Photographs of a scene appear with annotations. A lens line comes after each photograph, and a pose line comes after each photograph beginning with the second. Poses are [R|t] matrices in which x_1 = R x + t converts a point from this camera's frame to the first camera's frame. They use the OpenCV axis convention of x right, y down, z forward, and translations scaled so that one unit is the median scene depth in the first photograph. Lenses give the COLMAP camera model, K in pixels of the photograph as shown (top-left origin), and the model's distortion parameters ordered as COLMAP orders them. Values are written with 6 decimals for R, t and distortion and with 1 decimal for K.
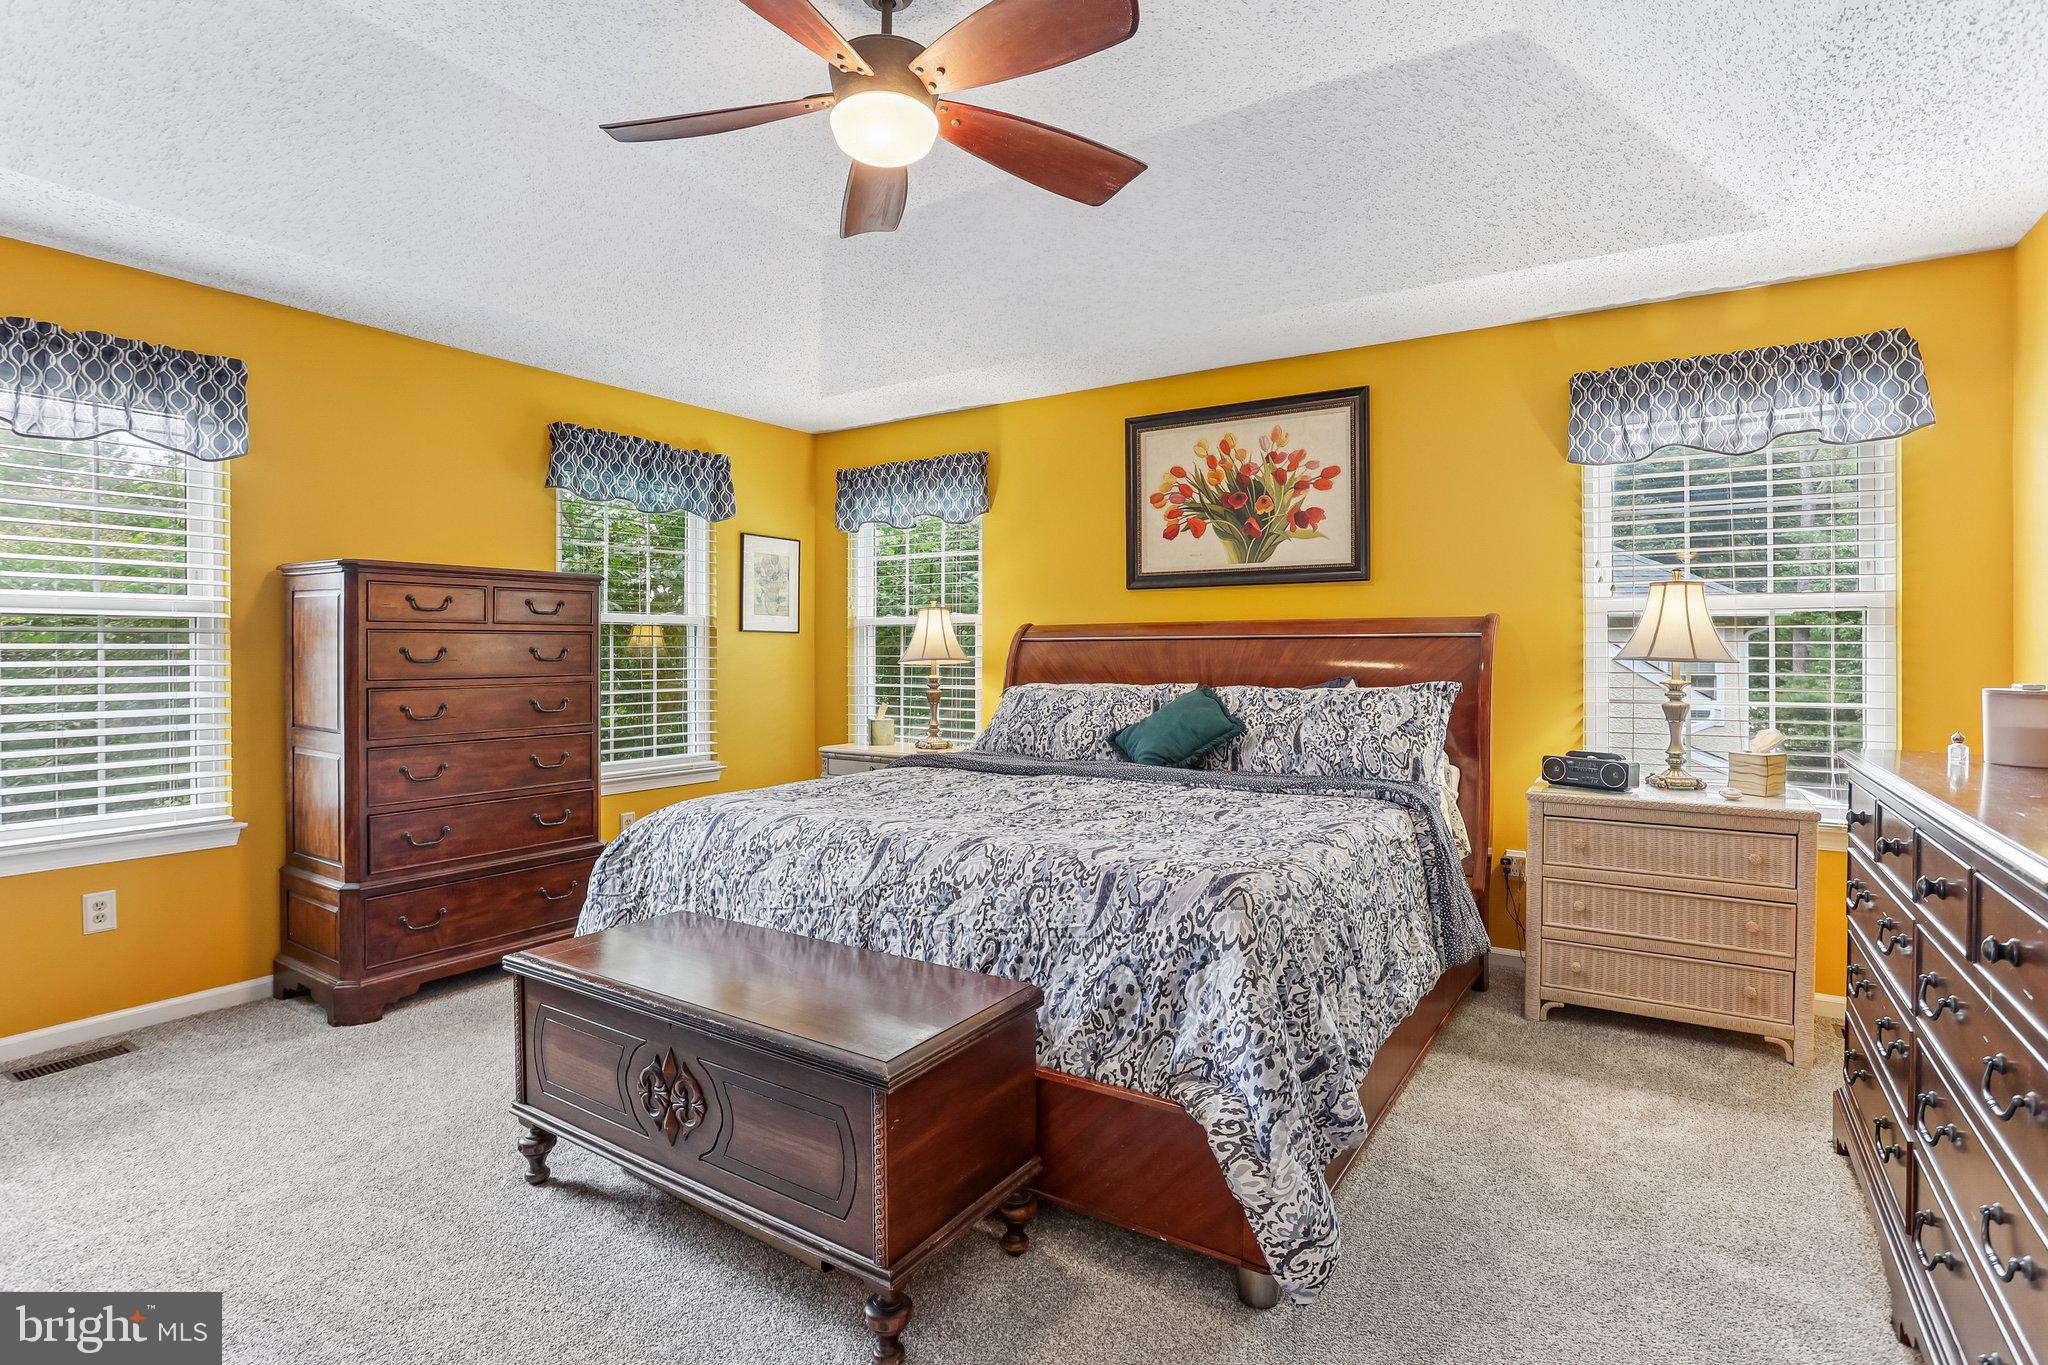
lens RADIAL K [[1034.0, 0, 1009.9], [0, 1034.0, 682.3], [0, 0, 1]] dist [-0.050750, 0.014708]
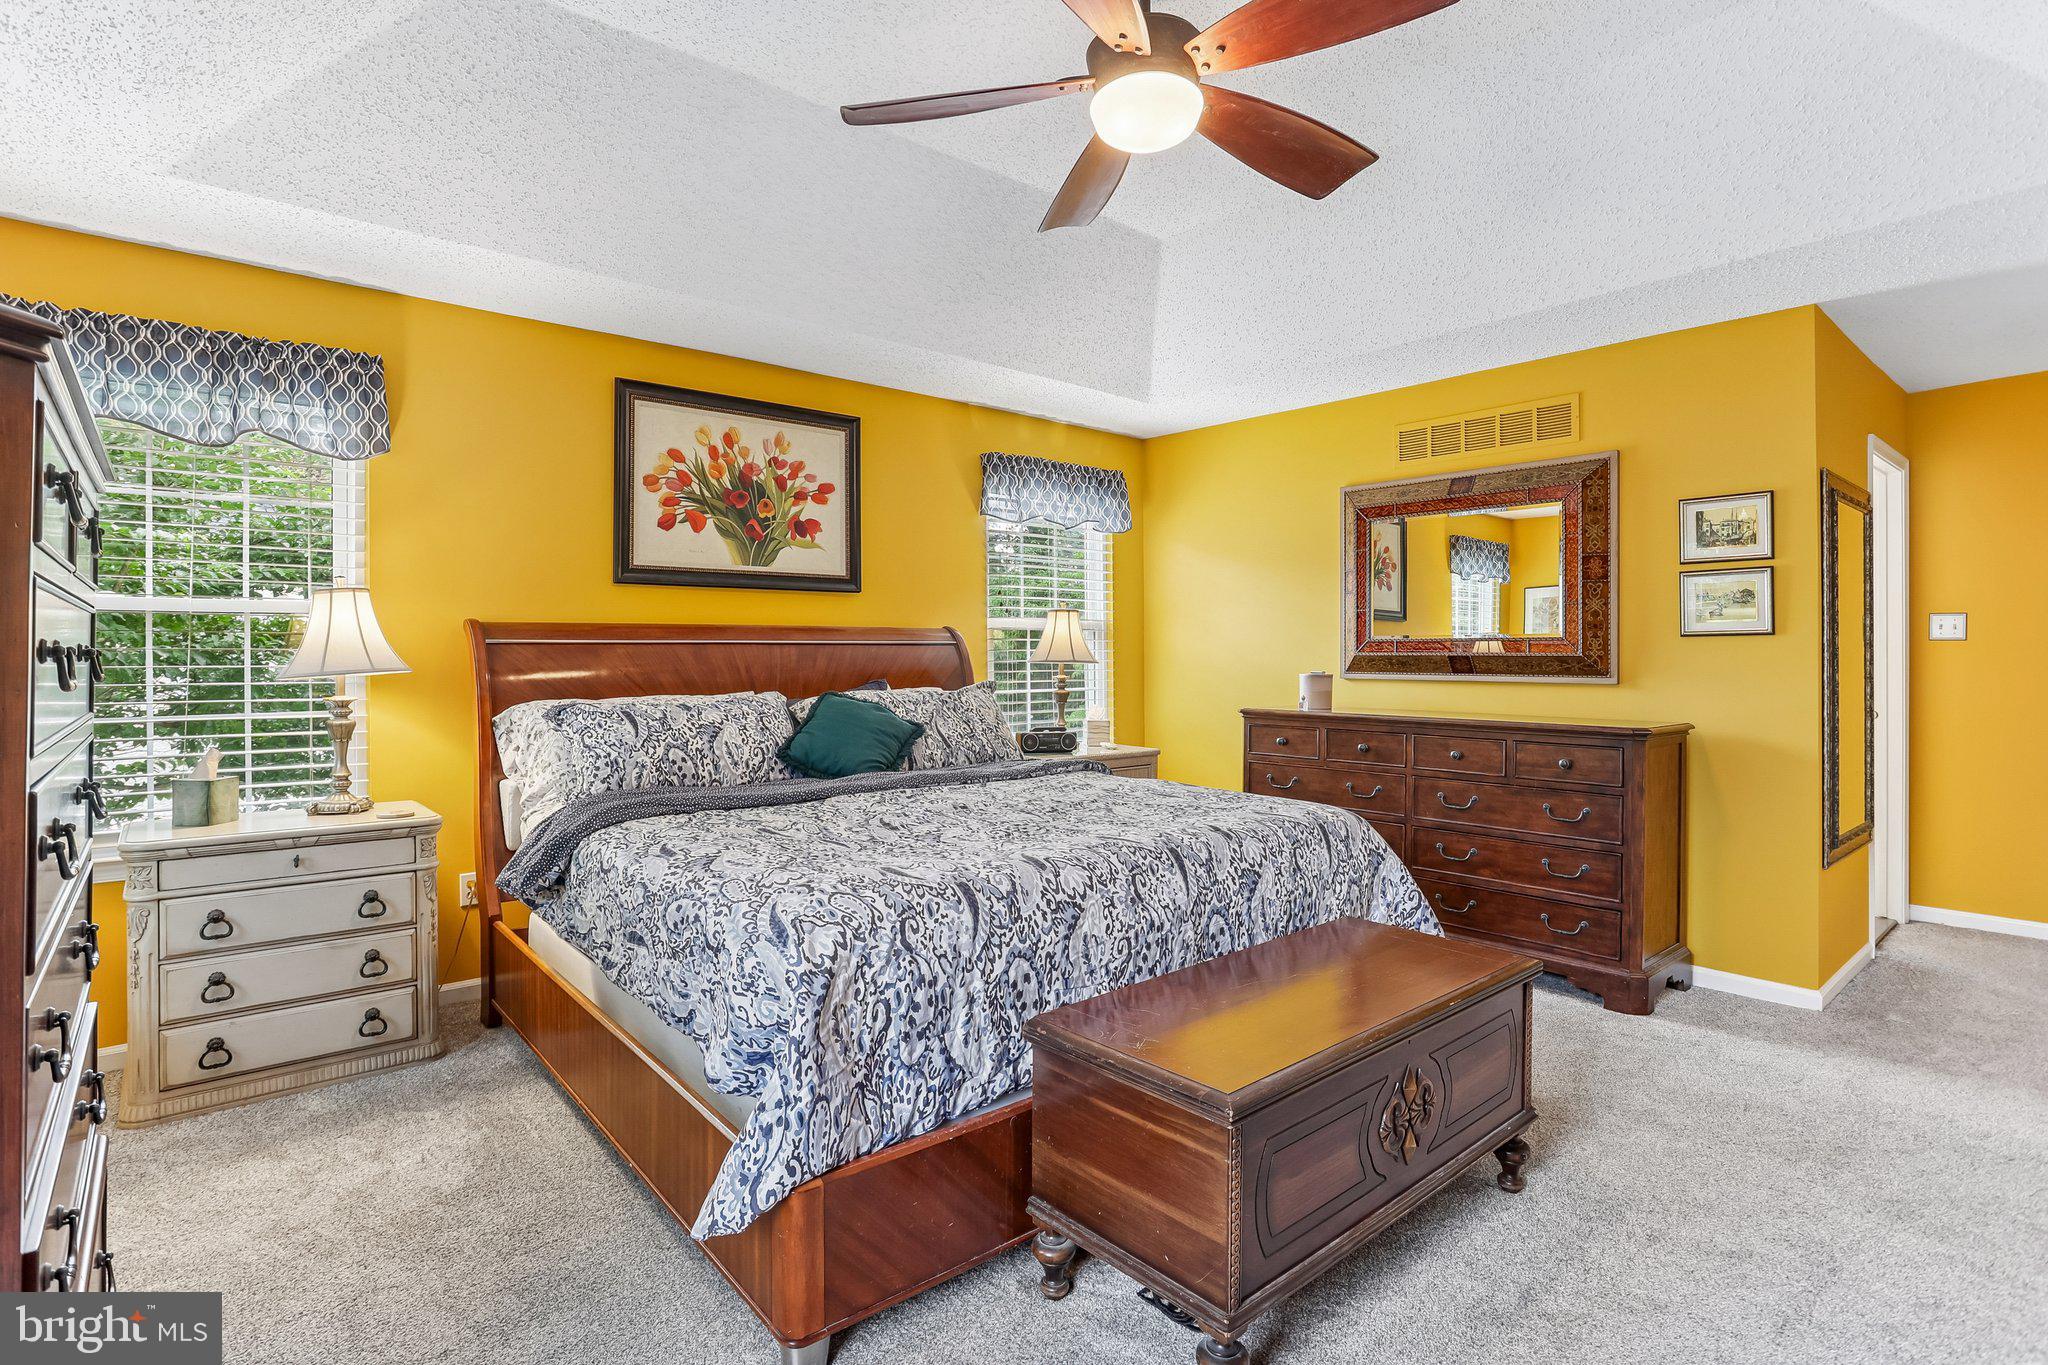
lens RADIAL K [[1034.0, 0, 1010.2], [0, 1034.0, 660.2], [0, 0, 1]] dist [-0.050750, 0.014708]
pose [[0.269099, -0.004859, 0.963100, -0.660896], [0.030753, 0.999521, -0.003550, -0.016707], [-0.962622, 0.030573, 0.269119, 0.528143]]
